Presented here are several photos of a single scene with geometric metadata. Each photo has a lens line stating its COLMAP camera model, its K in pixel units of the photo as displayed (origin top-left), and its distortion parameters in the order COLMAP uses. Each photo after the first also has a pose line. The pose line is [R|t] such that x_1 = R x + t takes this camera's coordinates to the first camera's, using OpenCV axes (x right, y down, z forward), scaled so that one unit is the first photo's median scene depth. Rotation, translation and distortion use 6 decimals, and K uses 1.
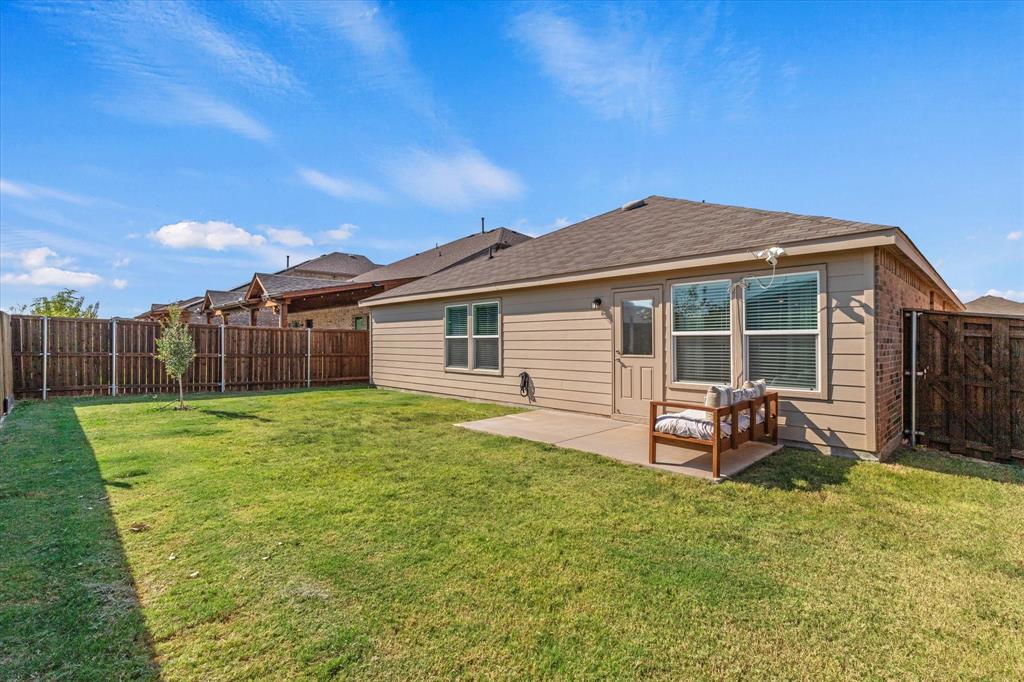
lens RADIAL K [[475.4, 0, 509.9], [0, 475.4, 339.3], [0, 0, 1]] dist [0.014002, -0.000922]
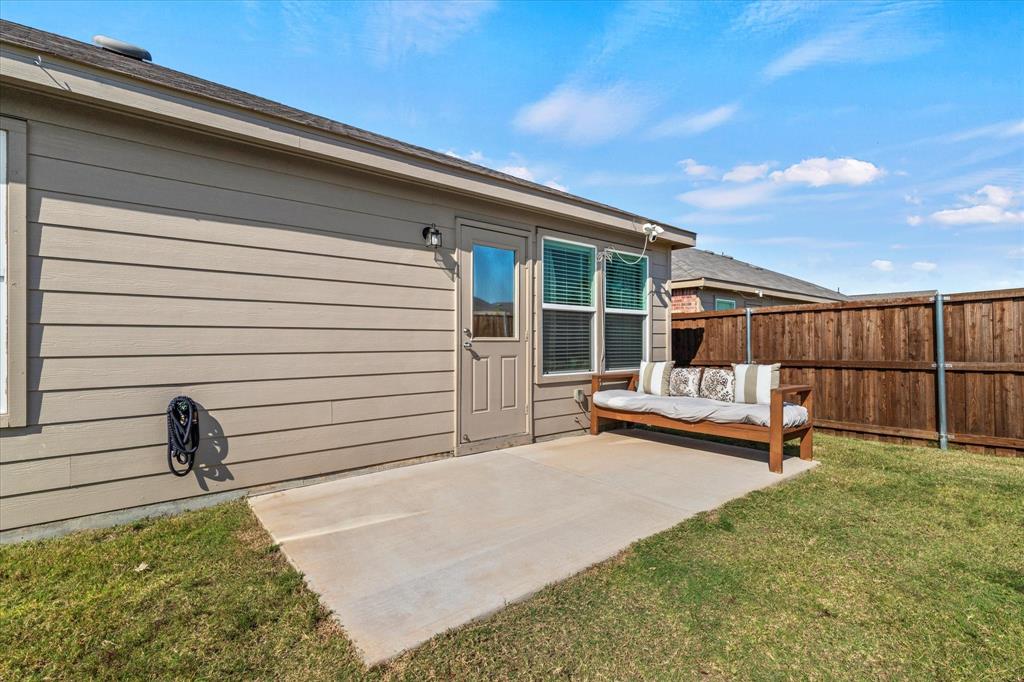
lens RADIAL K [[466.8, 0, 513.8], [0, 466.8, 337.4], [0, 0, 1]] dist [0.009034, -0.000261]
pose [[0.077480, 0.012015, 0.996922, -0.311137], [-0.001893, 0.999927, -0.011904, 0.038600], [-0.996992, -0.000965, 0.077497, 0.892430]]
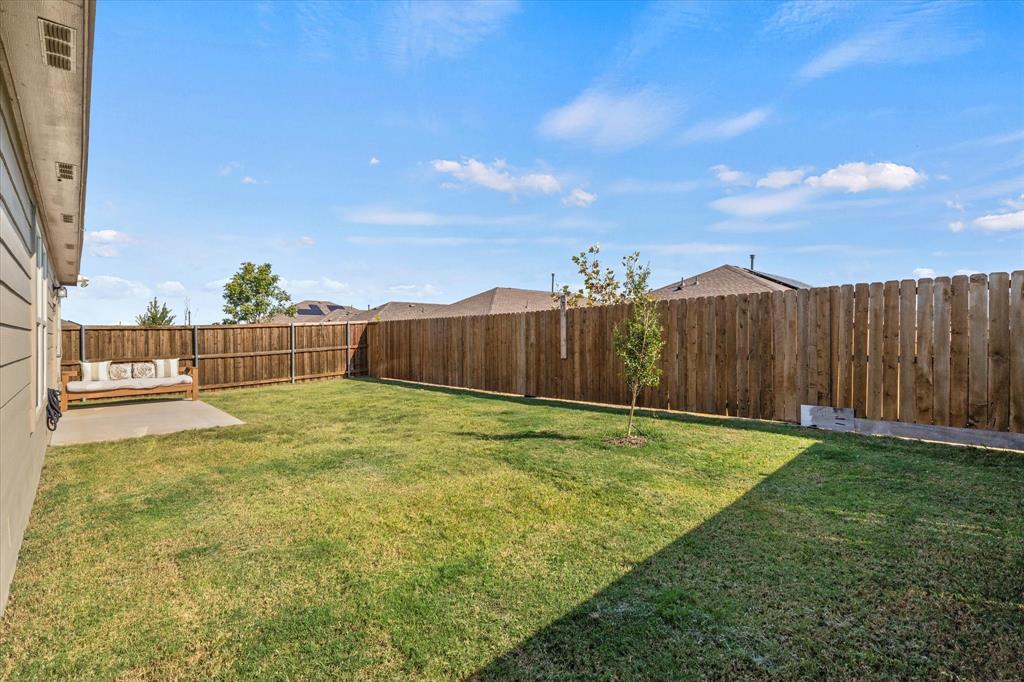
lens RADIAL K [[464.1, 0, 512.0], [0, 464.1, 341.0], [0, 0, 1]] dist [0.012706, -0.000384]
pose [[-0.999919, 0.006883, 0.010695, -0.635599], [0.006988, 0.999927, 0.009845, 0.010780], [-0.010626, 0.009919, -0.999894, 1.852665]]
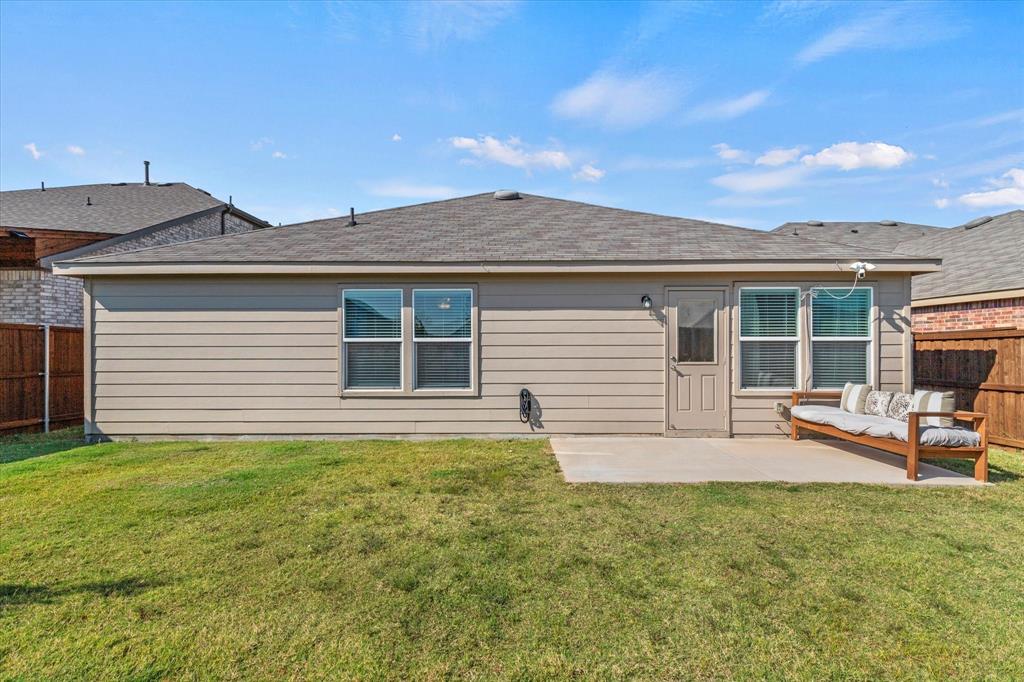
lens RADIAL K [[464.1, 0, 512.0], [0, 464.1, 341.0], [0, 0, 1]] dist [0.012706, -0.000384]
pose [[0.694283, 0.010778, 0.719621, -0.584496], [-0.003441, 0.999926, -0.011657, 0.004613], [-0.719694, 0.005617, 0.694269, 0.613812]]
